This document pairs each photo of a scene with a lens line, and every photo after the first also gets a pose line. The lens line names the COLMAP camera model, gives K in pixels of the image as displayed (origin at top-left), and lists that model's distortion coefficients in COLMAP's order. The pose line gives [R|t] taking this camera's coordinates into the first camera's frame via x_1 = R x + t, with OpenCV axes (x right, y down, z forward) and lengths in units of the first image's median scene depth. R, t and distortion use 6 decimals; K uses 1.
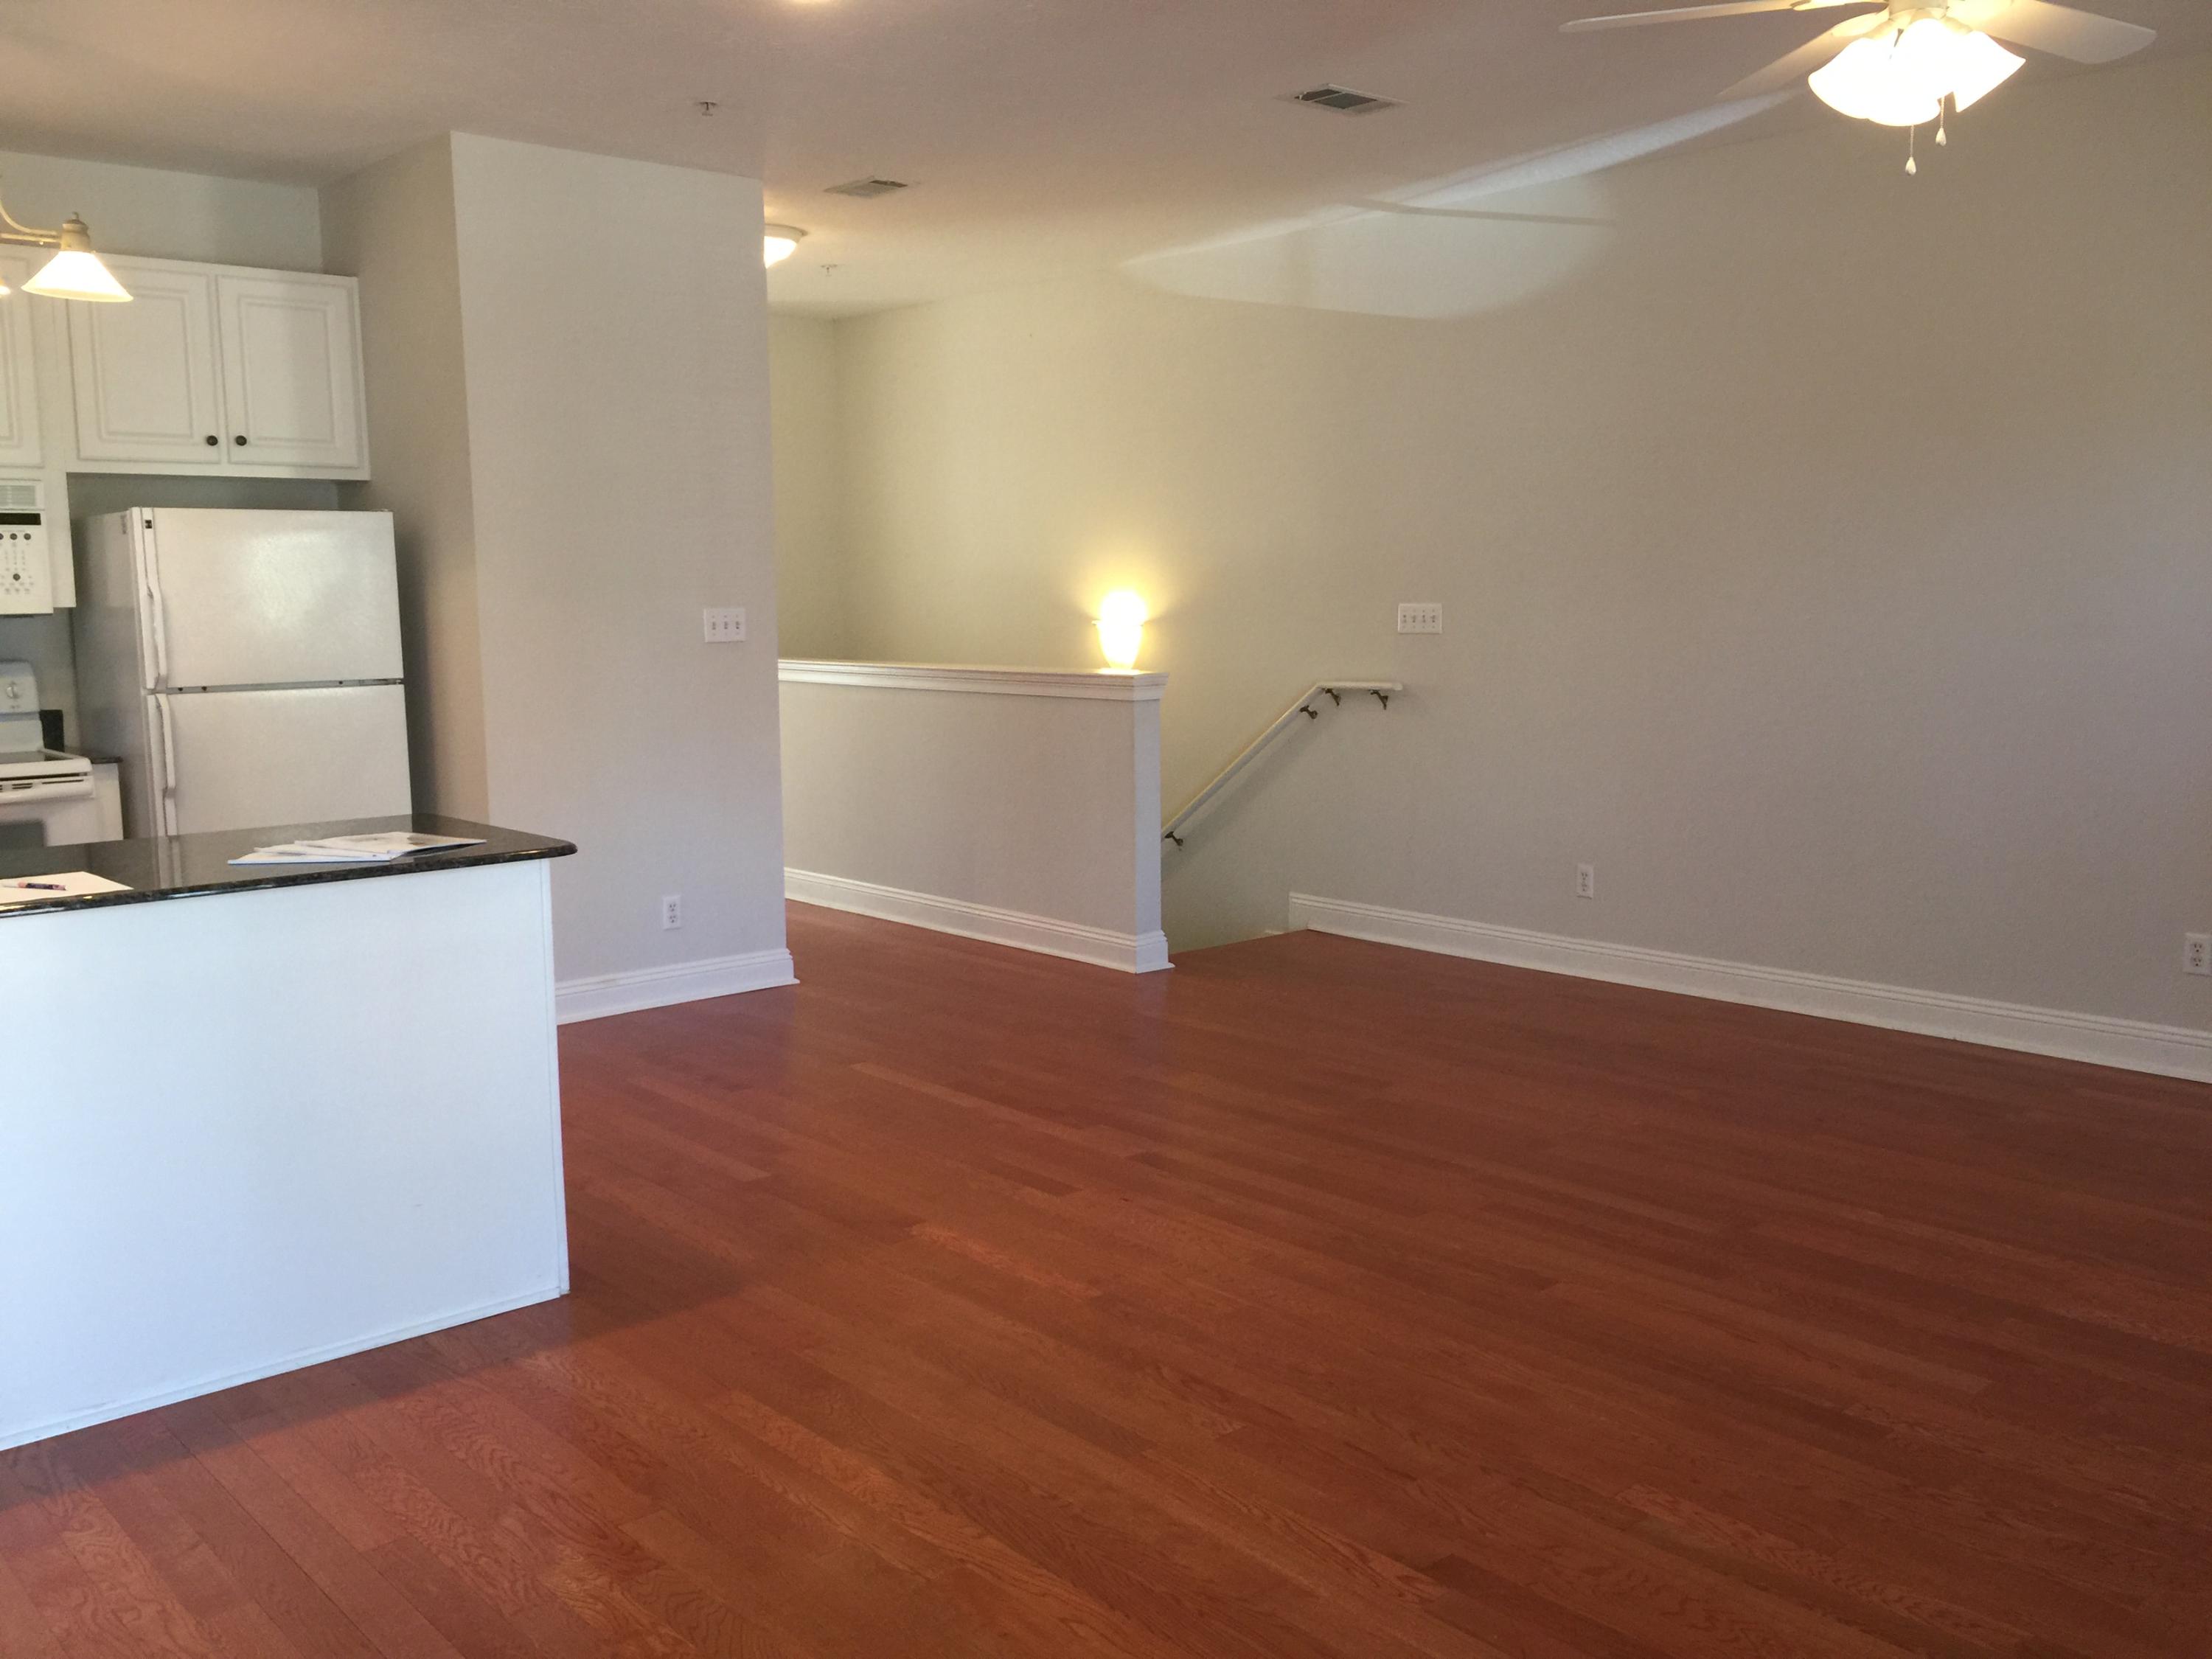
lens RADIAL K [[1901.3, 0, 1096.1], [0, 1901.3, 815.0], [0, 0, 1]] dist [0.094658, -0.126184]
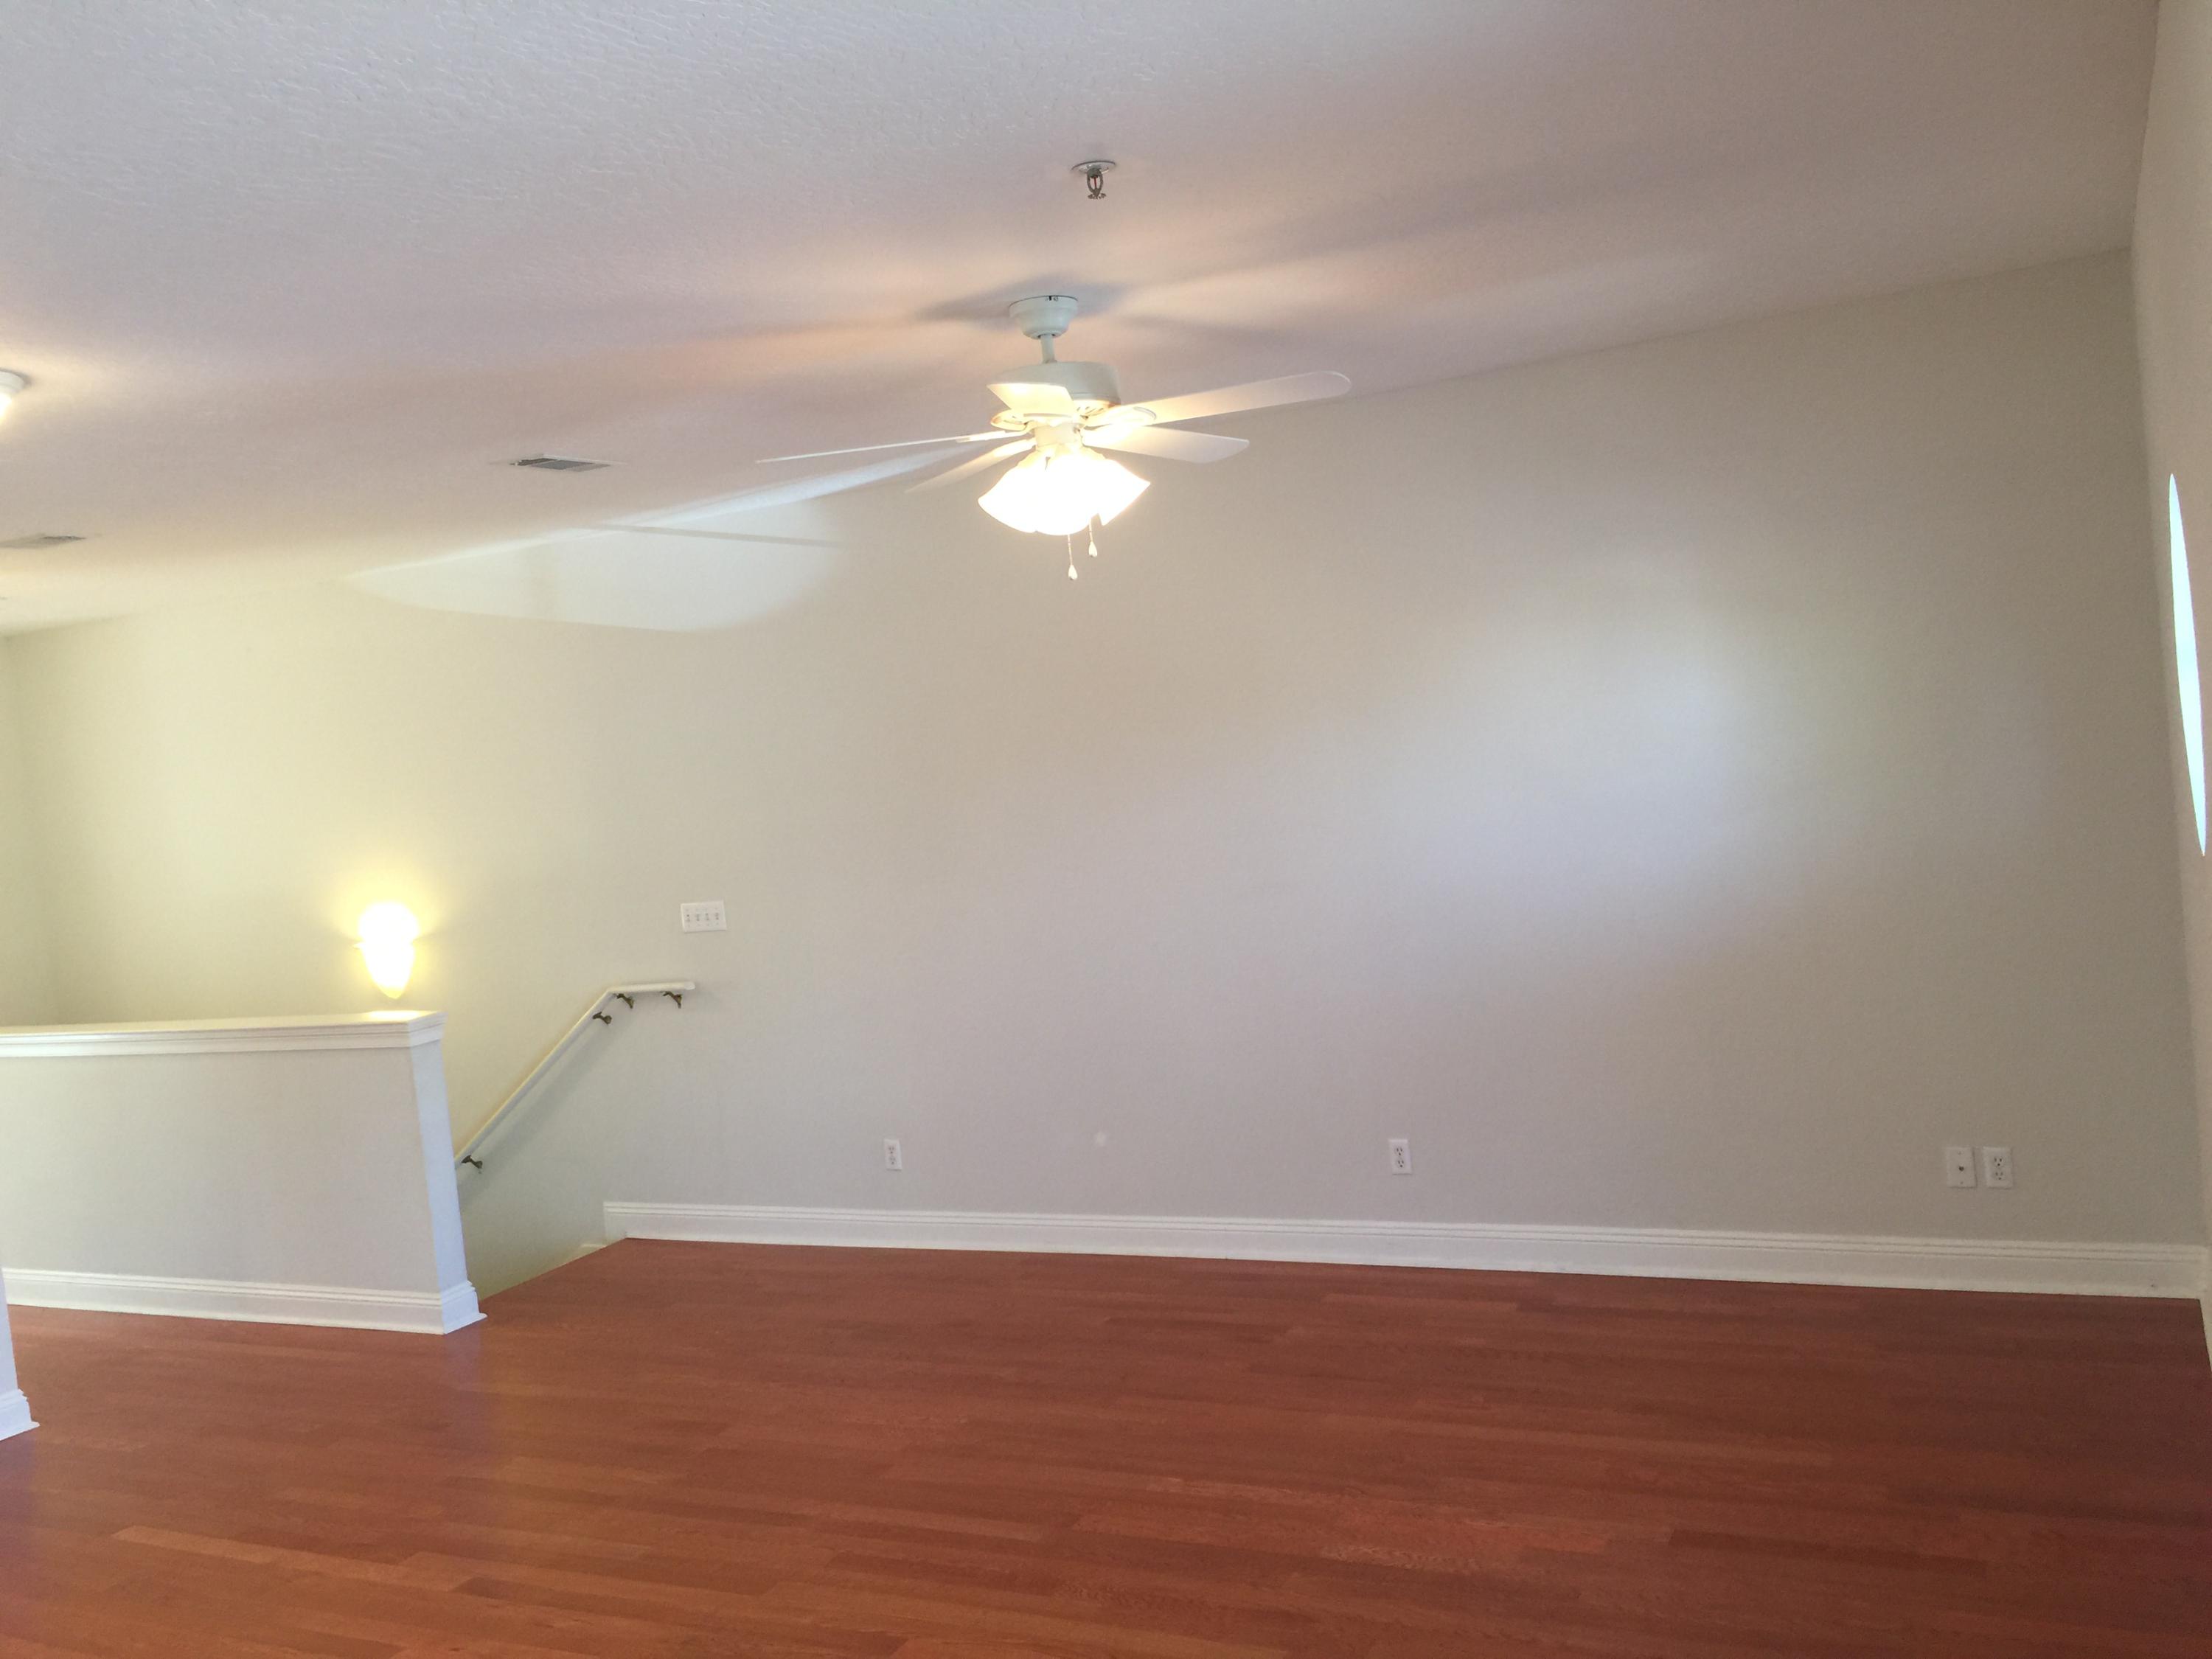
lens RADIAL K [[1894.8, 0, 1105.6], [0, 1894.8, 814.7], [0, 0, 1]] dist [0.090590, -0.122591]
pose [[0.926404, -0.104402, 0.361768, 0.008966], [0.138103, 0.988046, -0.068510, -0.072008], [-0.350290, 0.113429, 0.929748, -0.029439]]
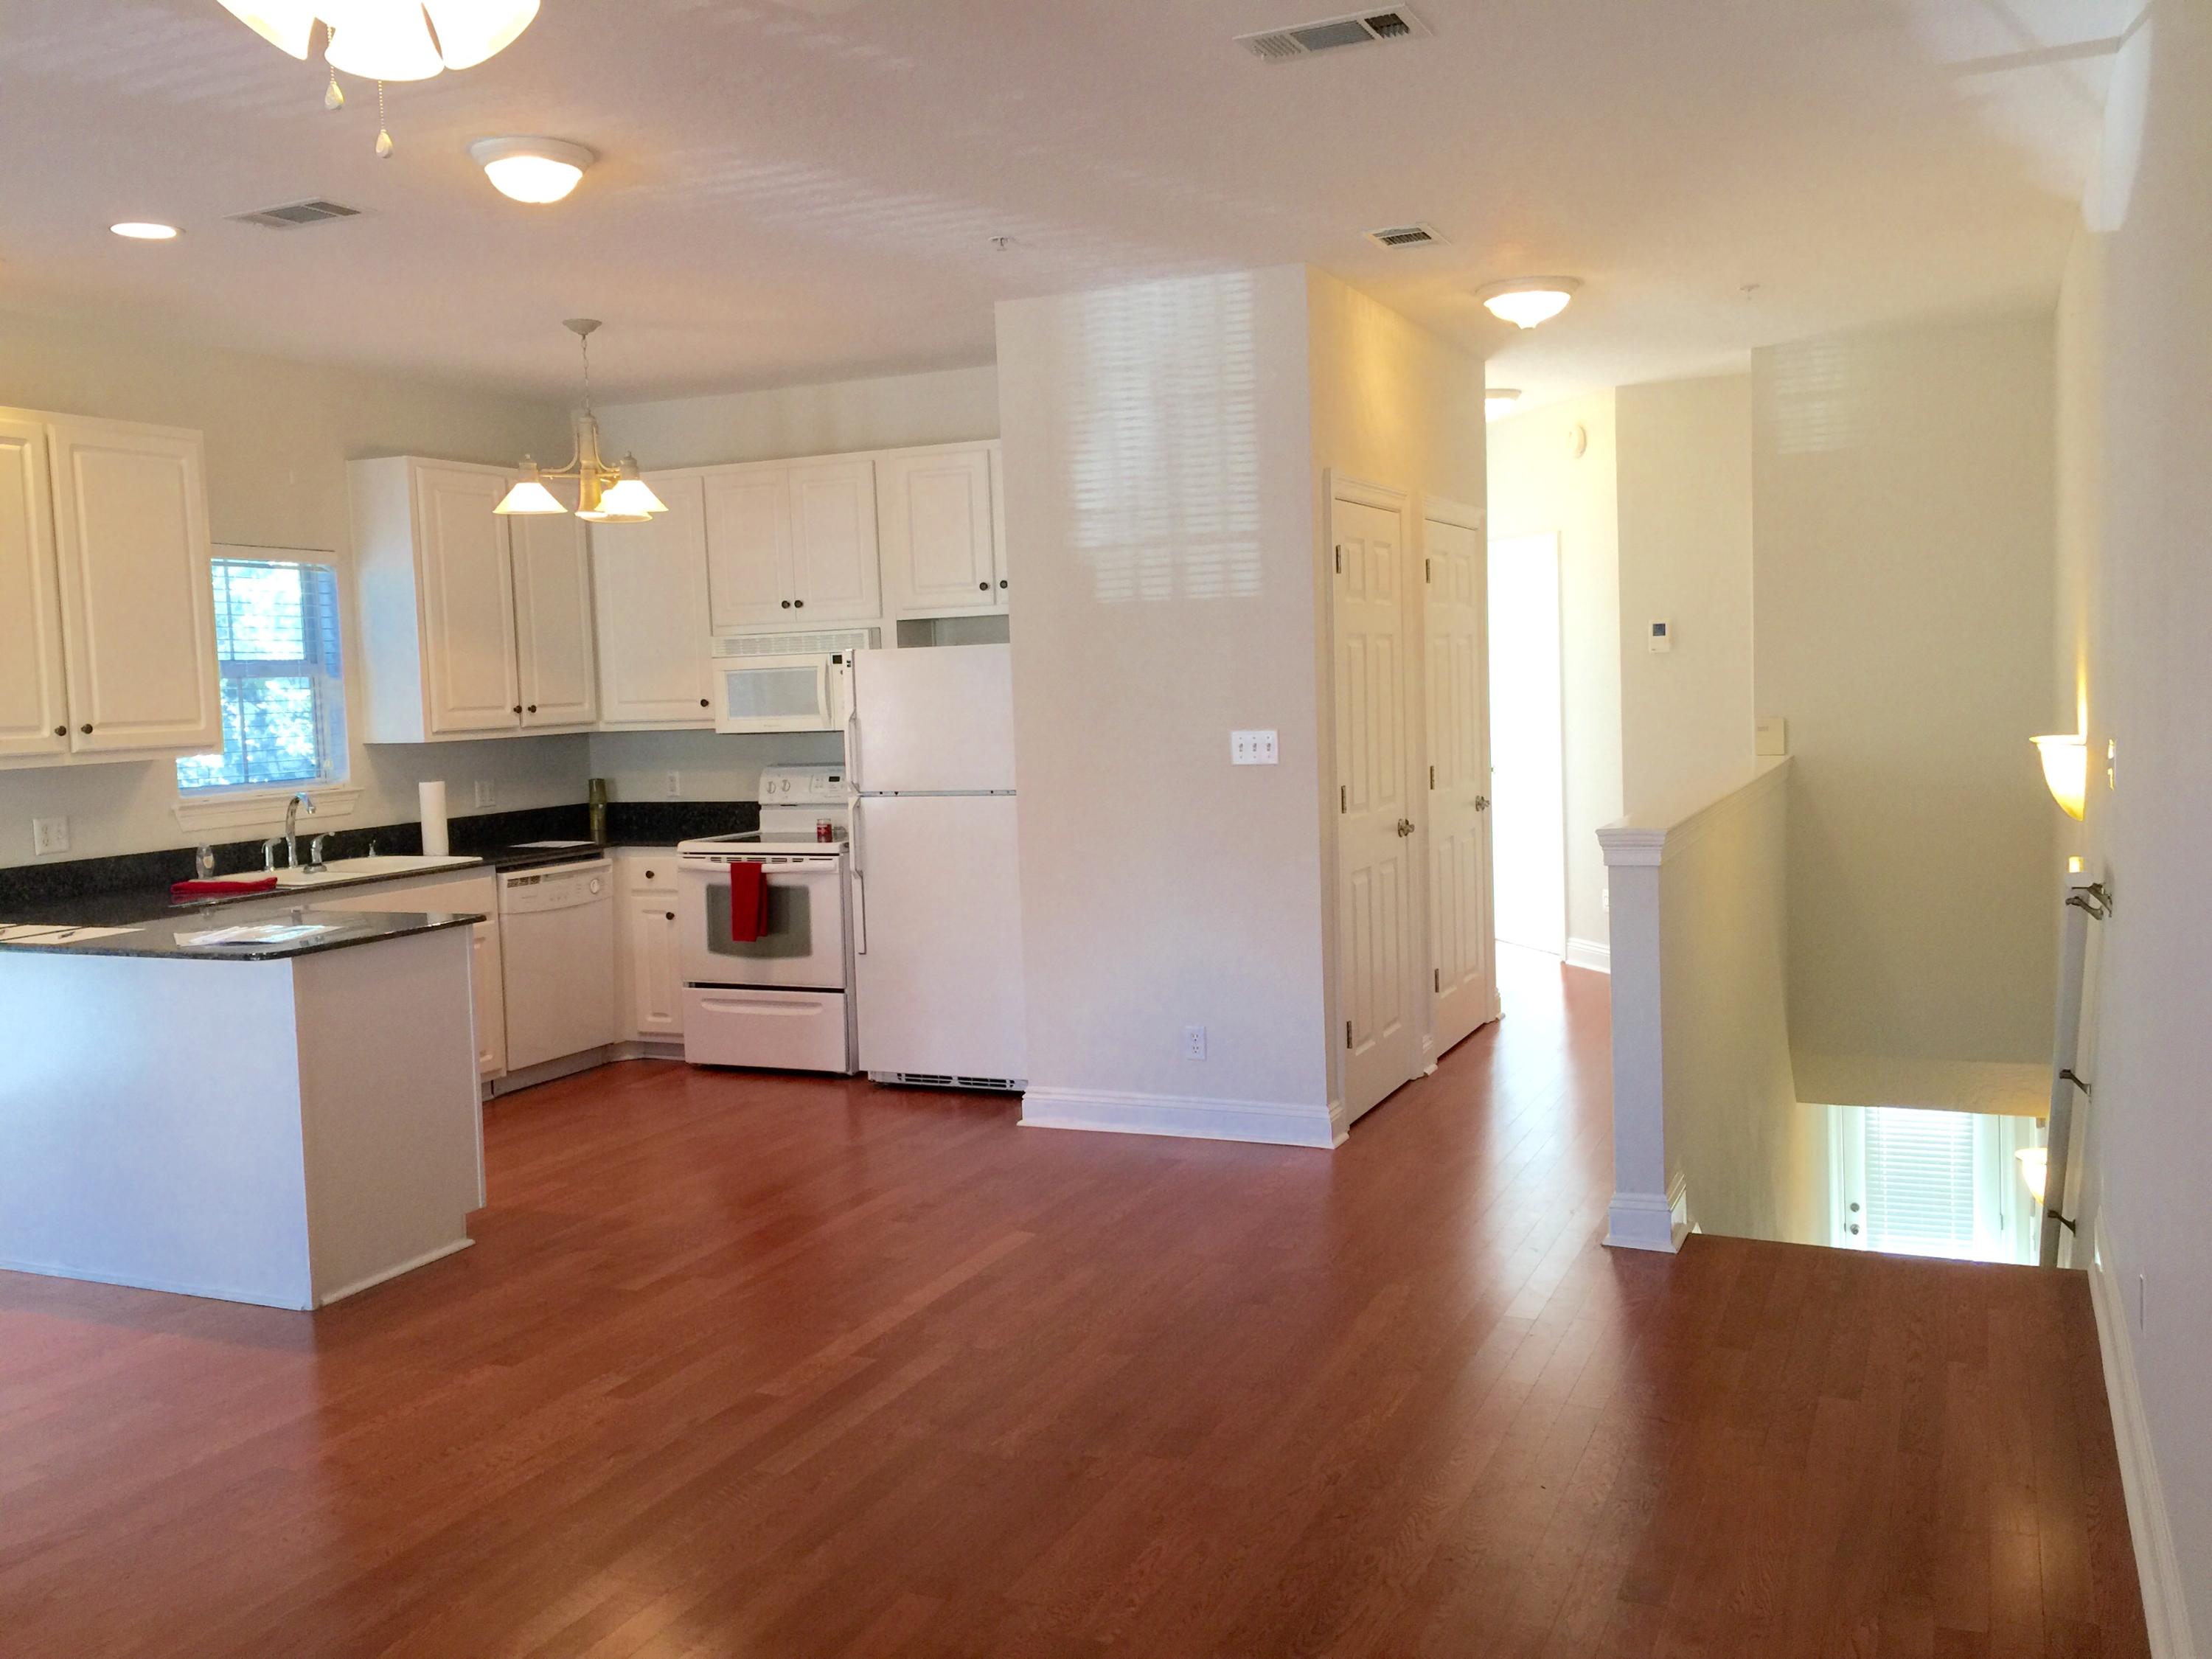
lens RADIAL K [[1901.3, 0, 1096.1], [0, 1901.3, 815.0], [0, 0, 1]] dist [0.094658, -0.126184]
pose [[0.402163, 0.064584, -0.913287, 0.707865], [-0.077739, 0.996315, 0.036224, -0.106043], [0.912262, 0.056430, 0.405702, 0.625509]]
